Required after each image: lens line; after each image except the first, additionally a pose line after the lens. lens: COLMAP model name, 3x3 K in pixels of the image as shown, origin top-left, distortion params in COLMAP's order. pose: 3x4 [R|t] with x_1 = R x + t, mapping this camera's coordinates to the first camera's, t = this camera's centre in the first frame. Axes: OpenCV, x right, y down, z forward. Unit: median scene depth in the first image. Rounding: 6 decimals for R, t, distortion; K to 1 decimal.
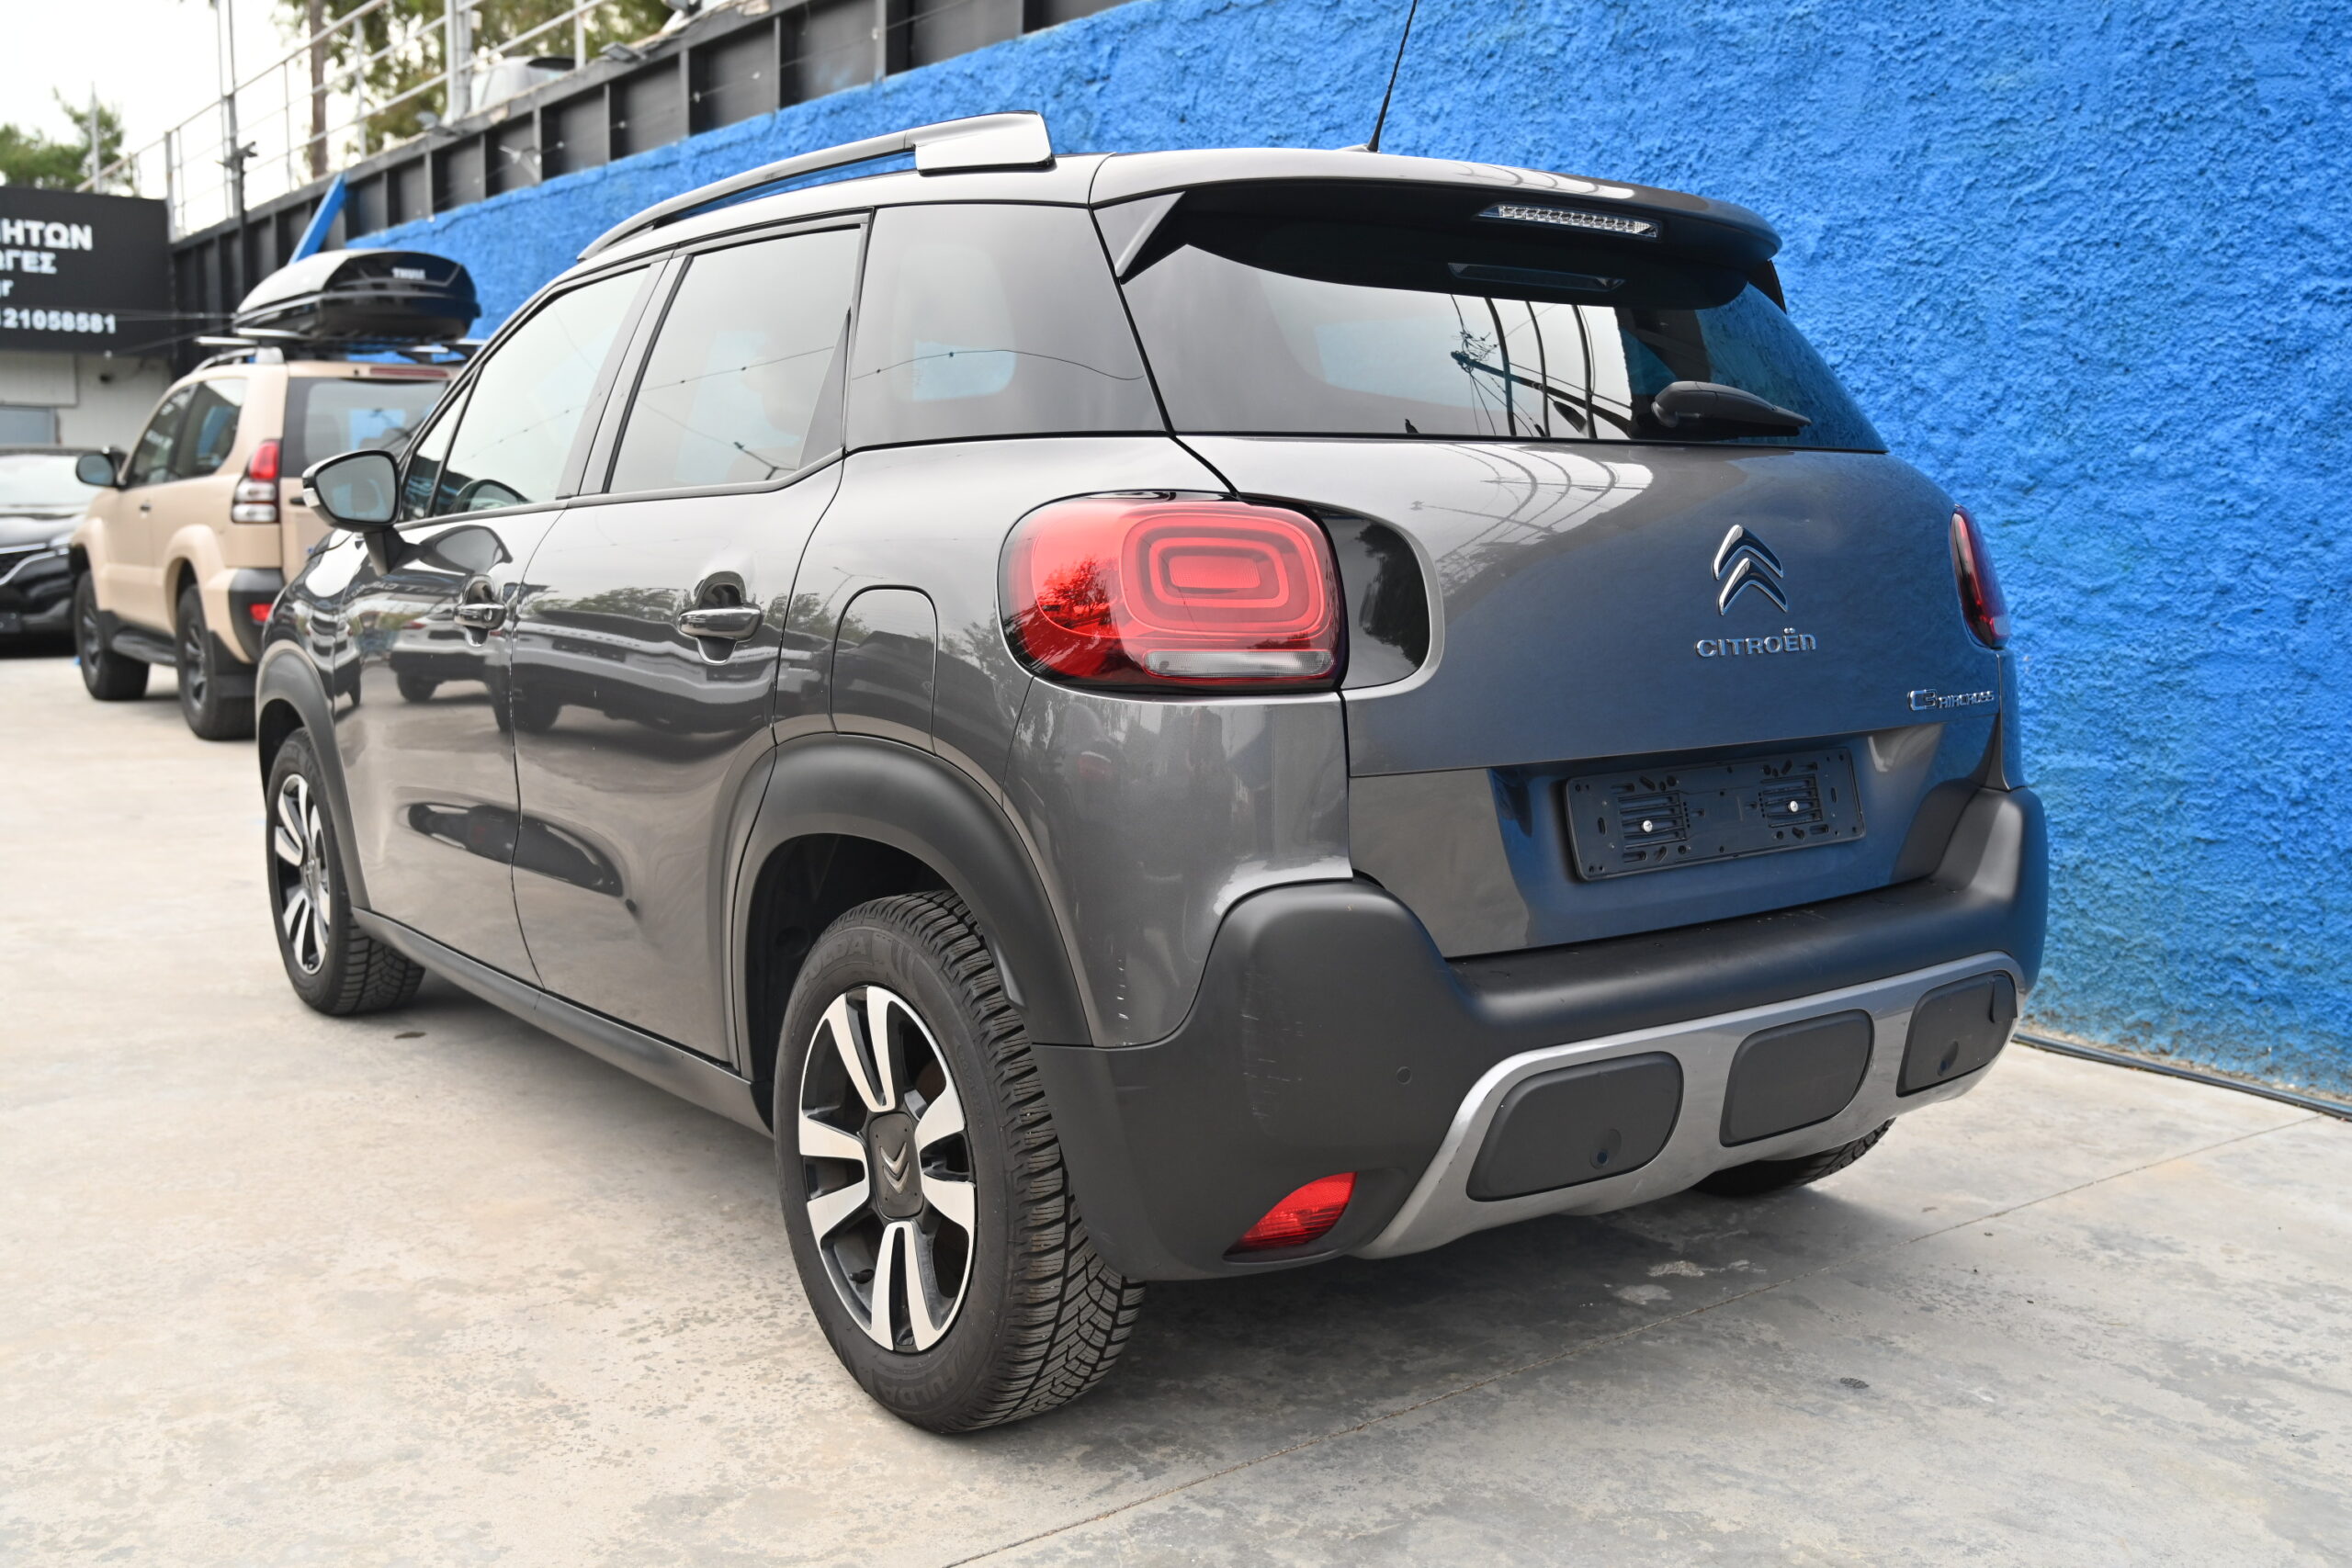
lens RADIAL K [[2133.9, 0, 1180.6], [0, 2133.9, 764.2], [0, 0, 1]] dist [-0.009285, 0.000000]
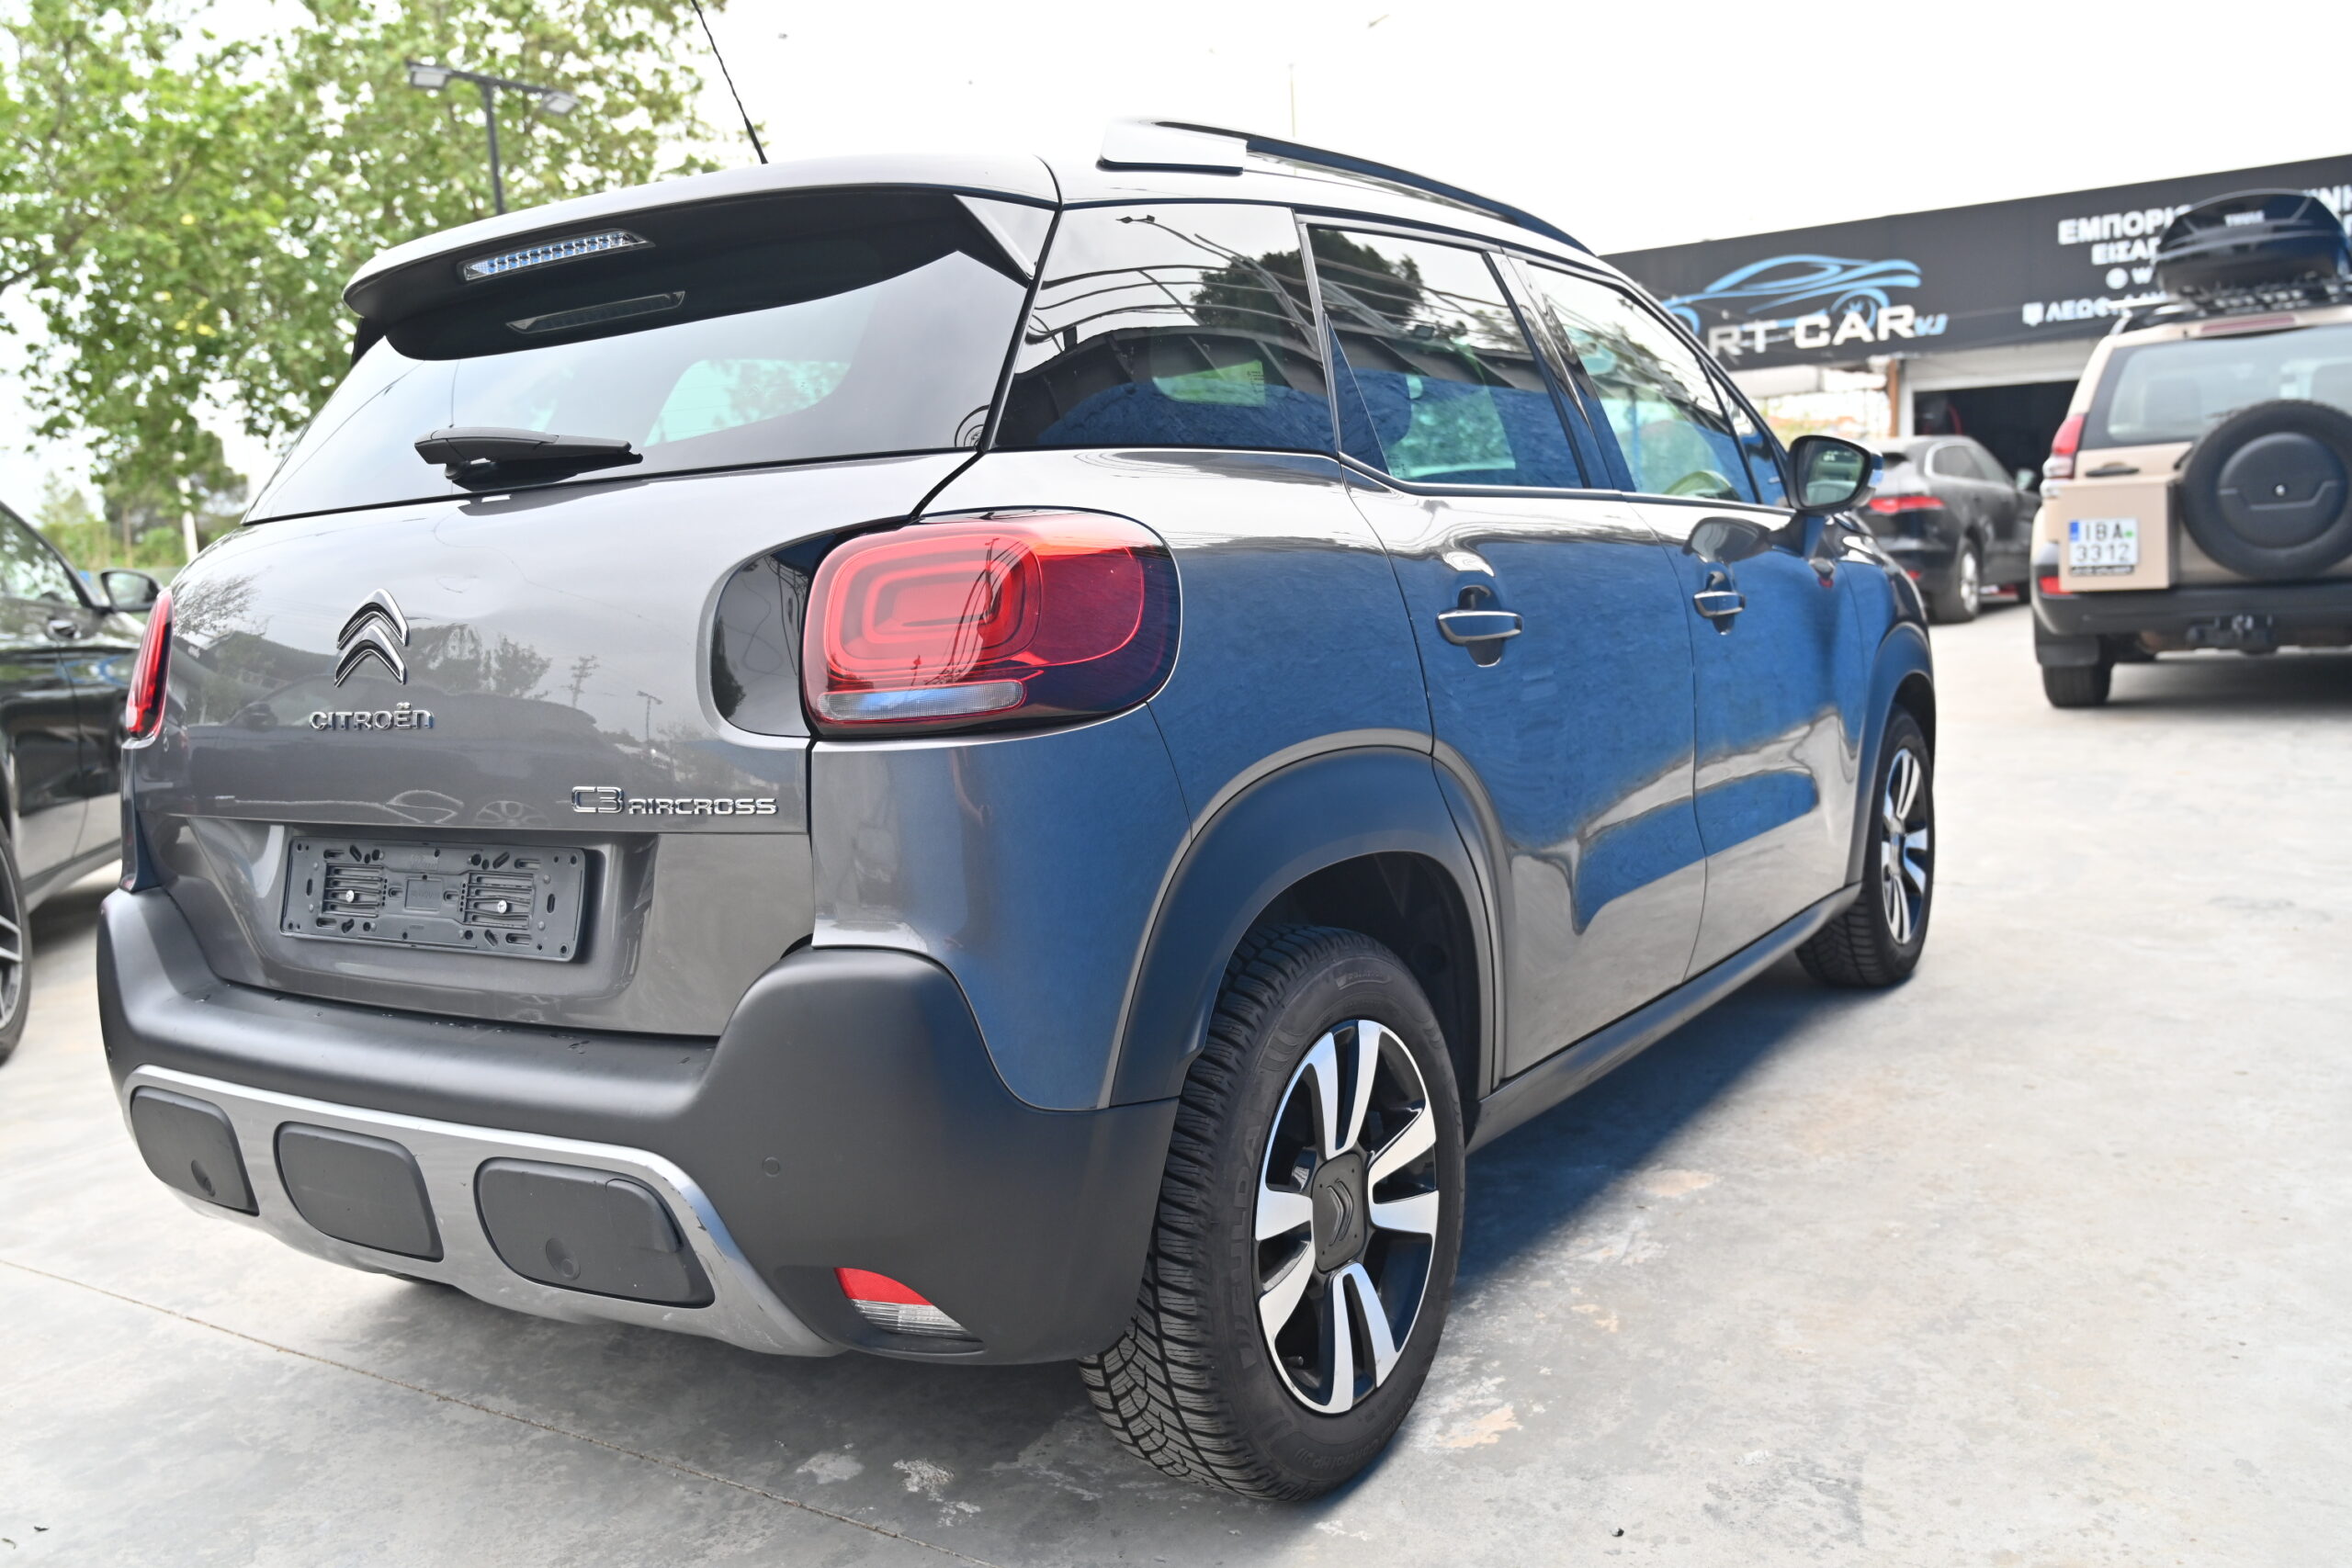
lens RADIAL K [[1966.6, 0, 1176.0], [0, 1966.6, 785.4], [0, 0, 1]] dist [0.009040, -0.020481]
pose [[0.316921, 0.088173, -0.944345, 1.098928], [-0.044496, 0.995955, 0.078060, -0.101410], [0.947408, 0.017281, 0.319562, 0.981316]]
